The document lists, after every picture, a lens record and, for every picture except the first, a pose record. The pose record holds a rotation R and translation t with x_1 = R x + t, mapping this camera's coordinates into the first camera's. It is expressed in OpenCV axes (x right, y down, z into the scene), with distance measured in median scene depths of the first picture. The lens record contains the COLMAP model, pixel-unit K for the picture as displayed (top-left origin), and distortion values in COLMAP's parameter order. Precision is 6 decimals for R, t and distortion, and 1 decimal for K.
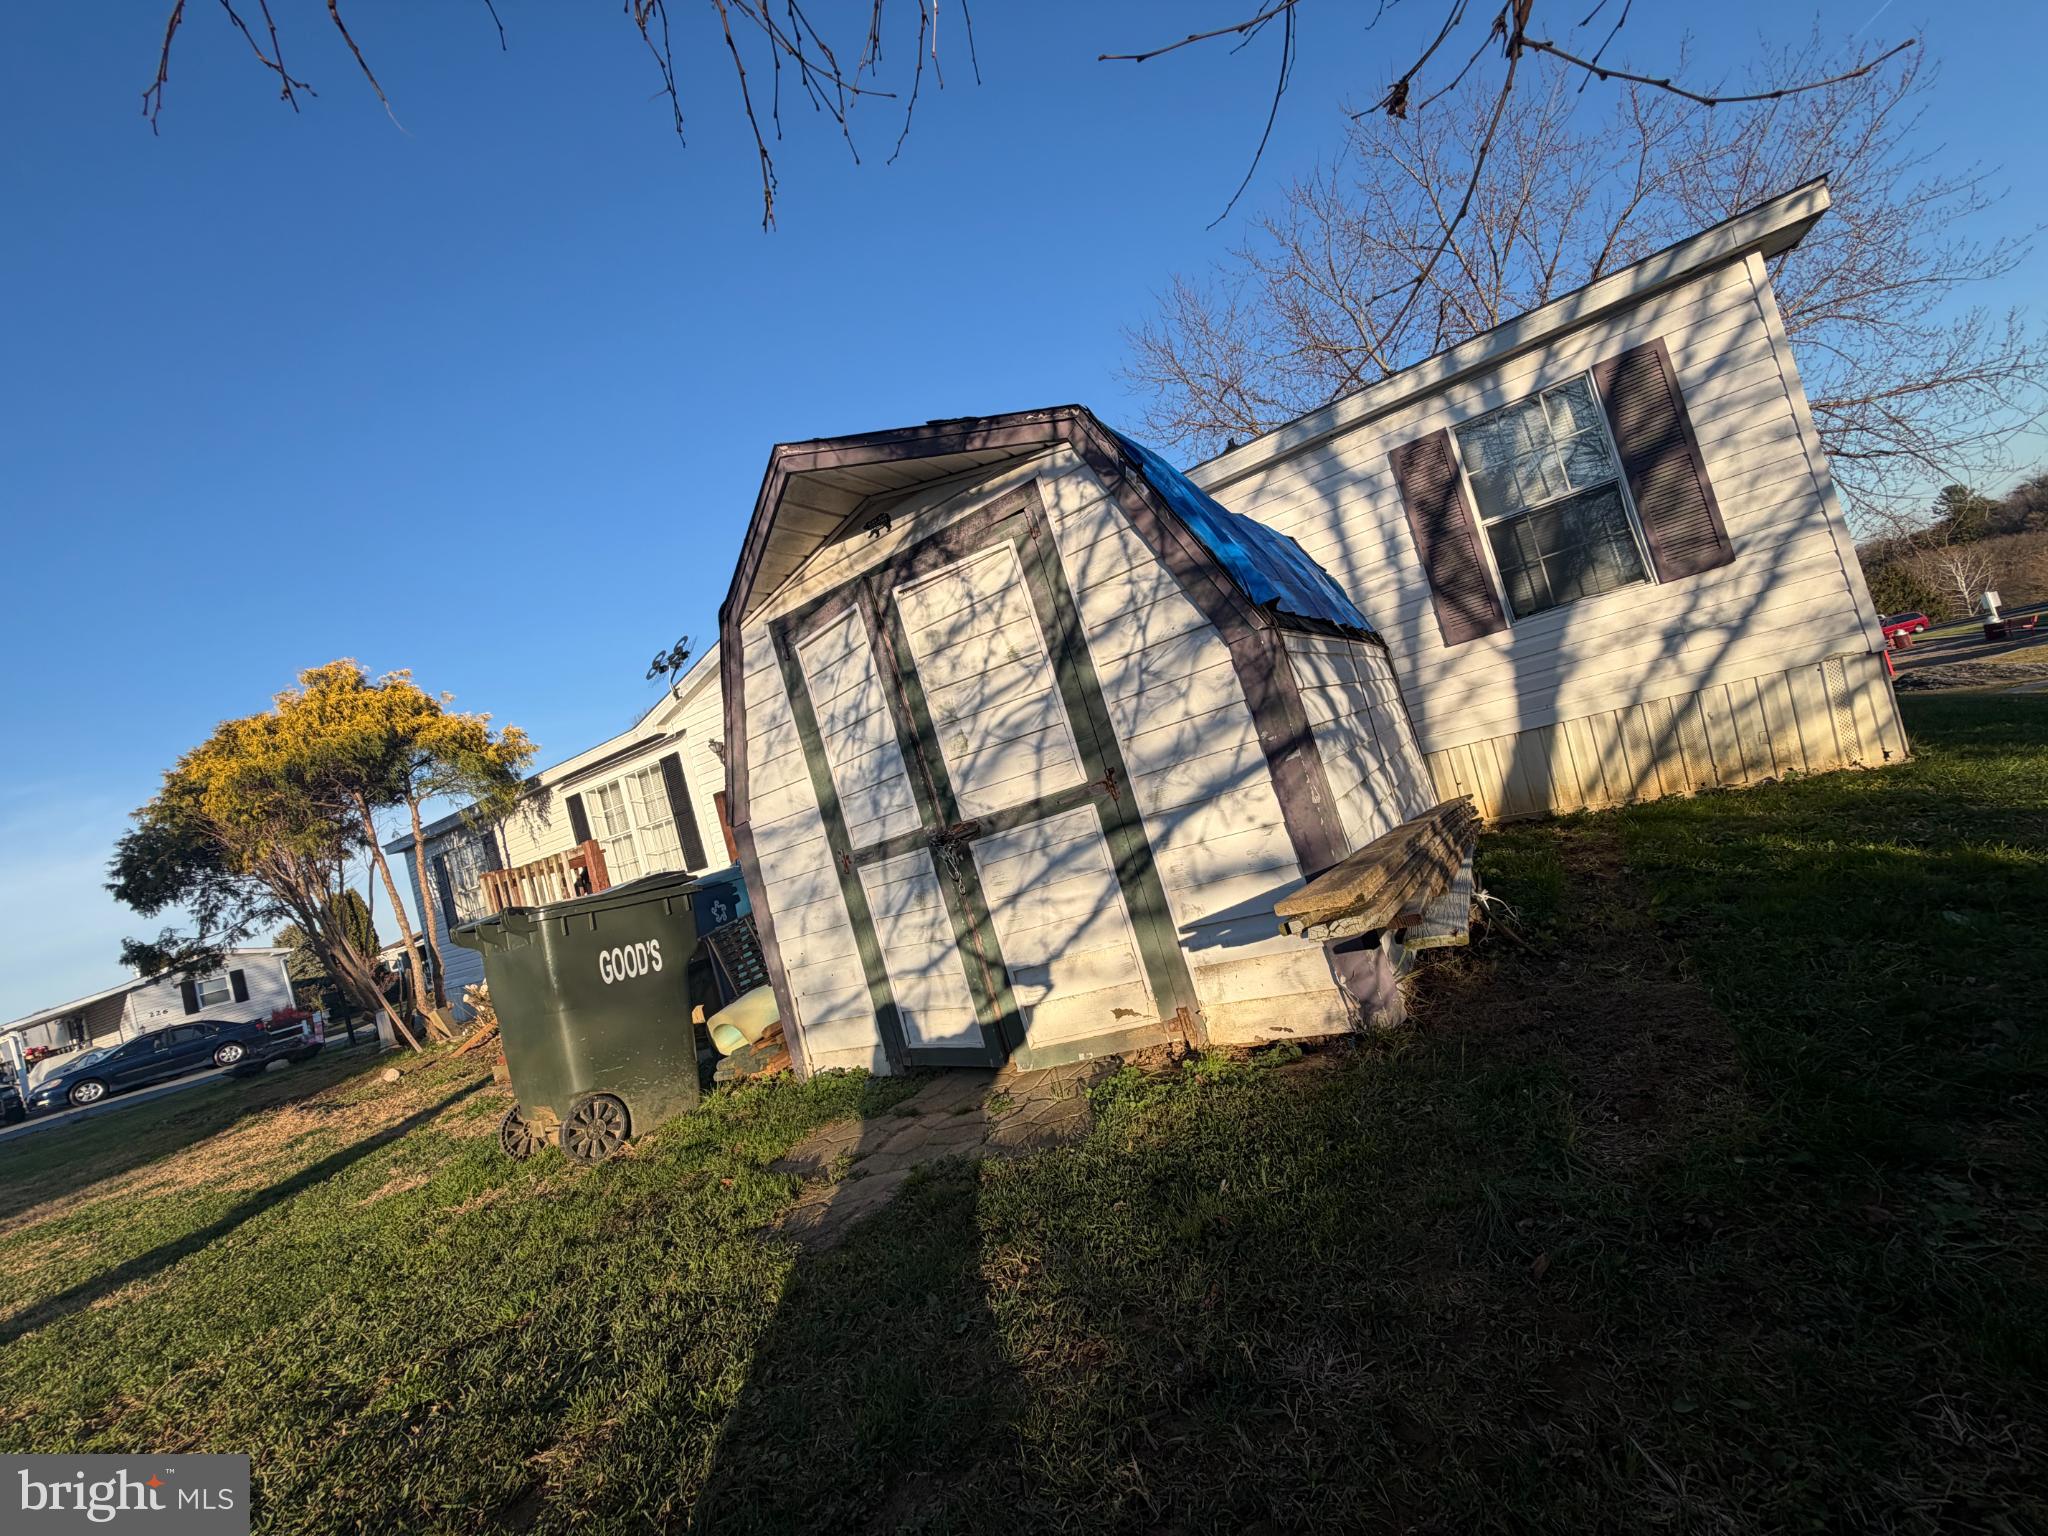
lens RADIAL K [[815.1, 0, 1018.7], [0, 815.1, 767.0], [0, 0, 1]] dist [-0.001918, 0.000218]
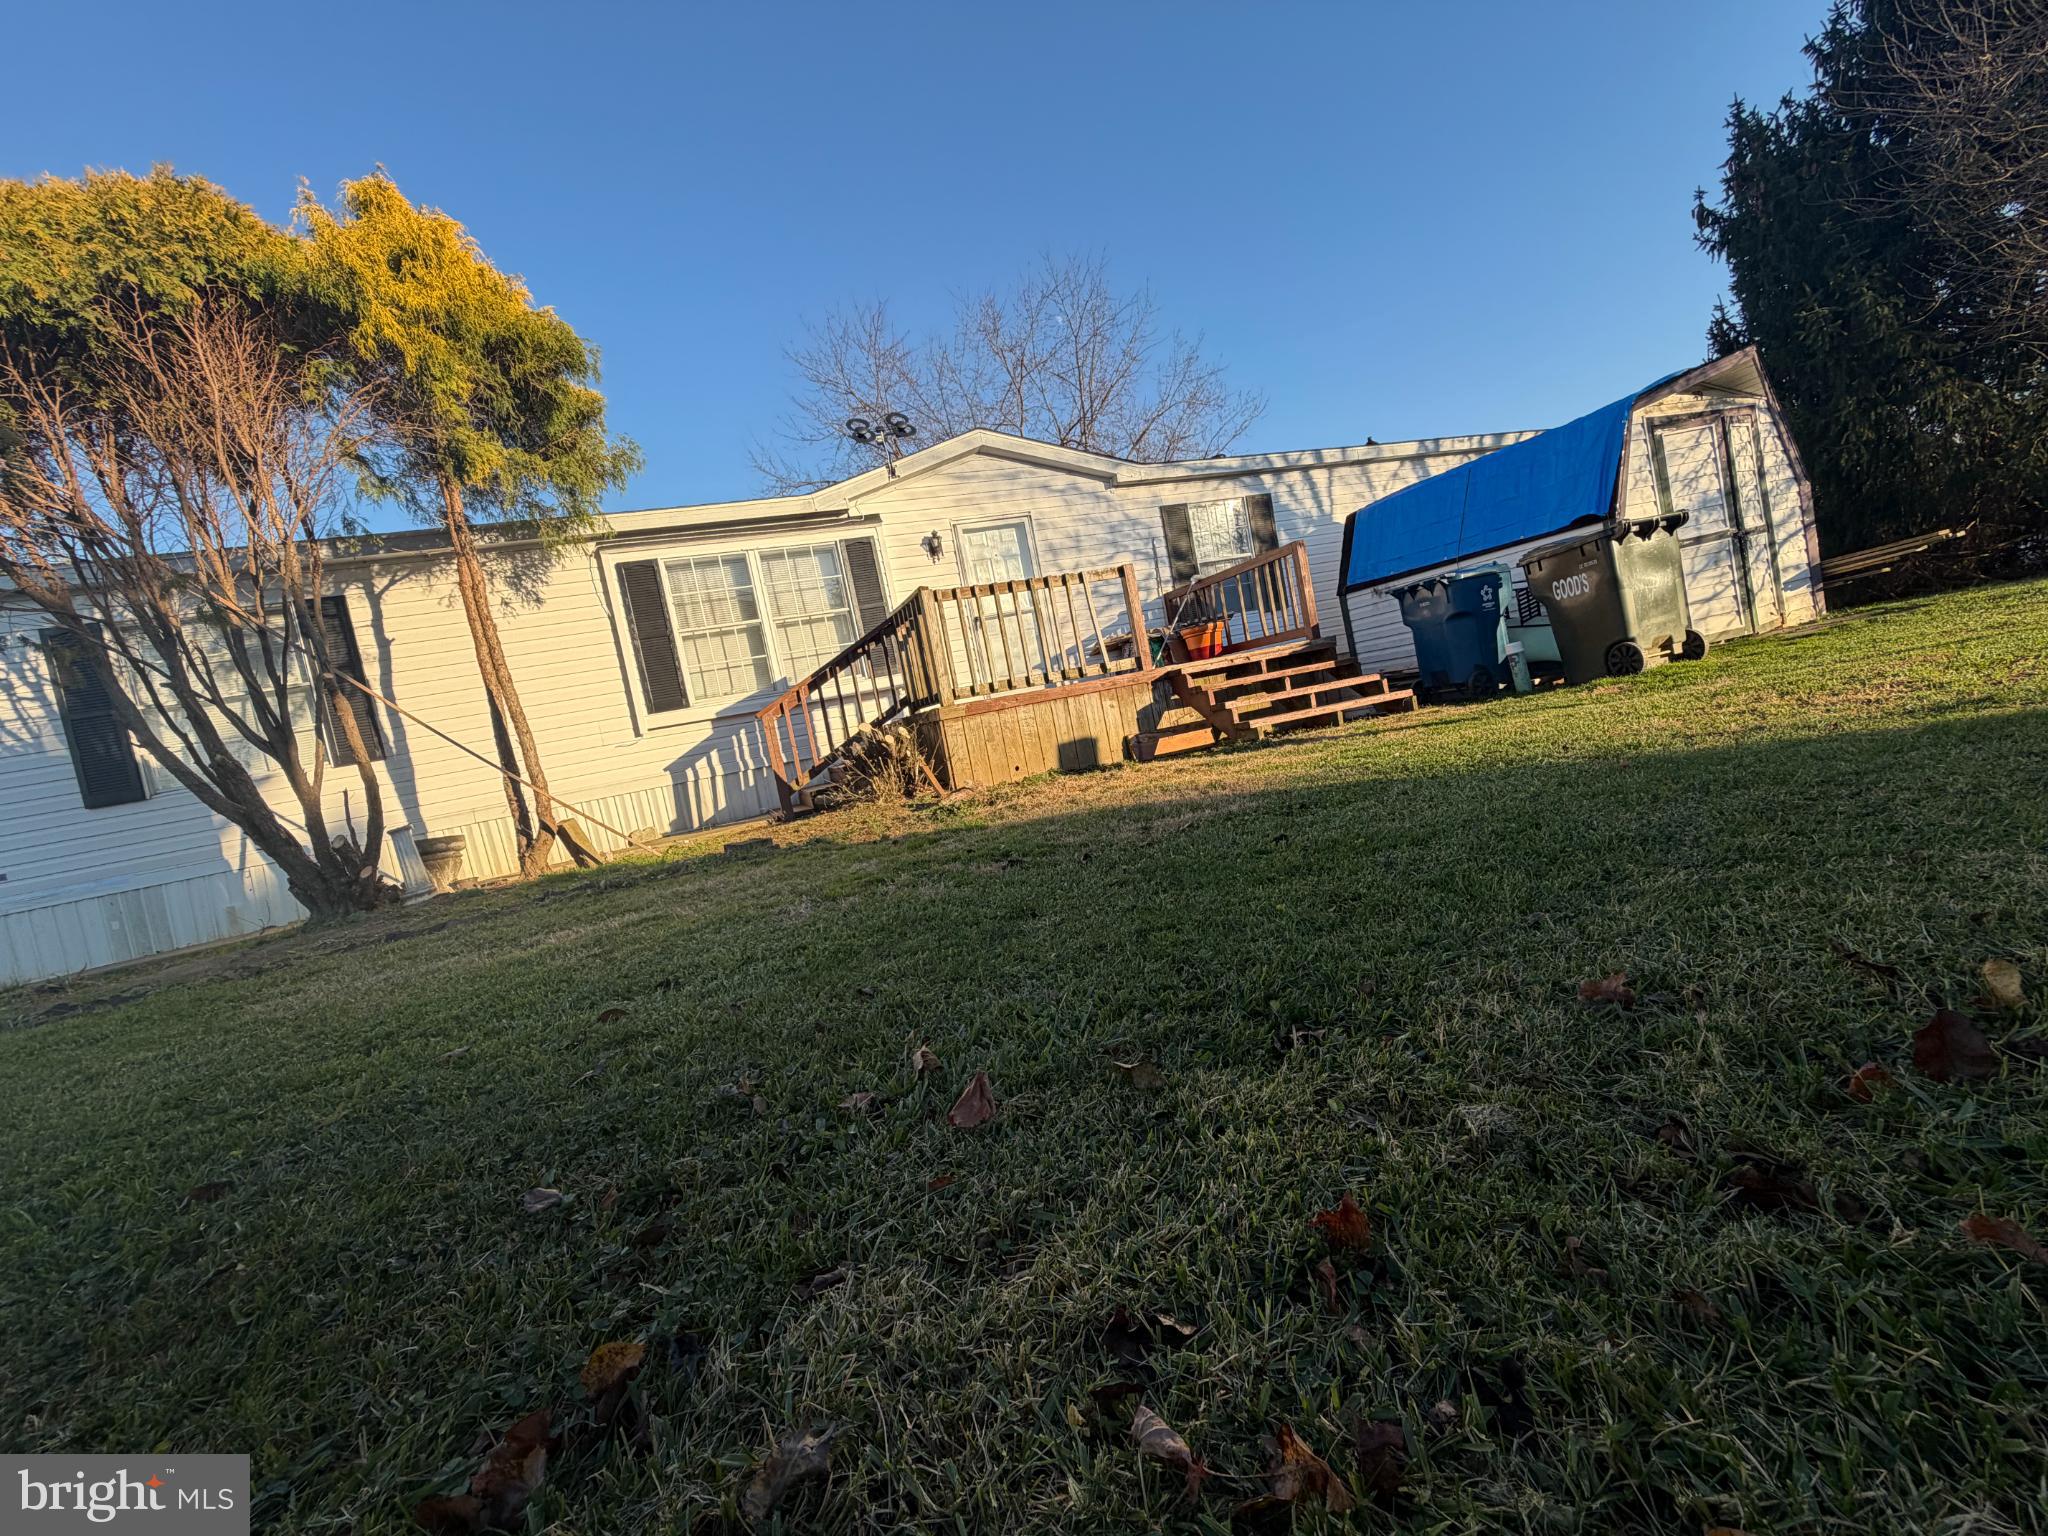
lens RADIAL K [[822.3, 0, 1057.1], [0, 822.3, 771.7], [0, 0, 1]] dist [-0.022272, 0.000072]
pose [[0.626899, 0.099977, 0.772659, -2.719673], [-0.005916, 0.992315, -0.123599, 0.947850], [-0.779078, 0.072913, 0.622673, 1.020544]]
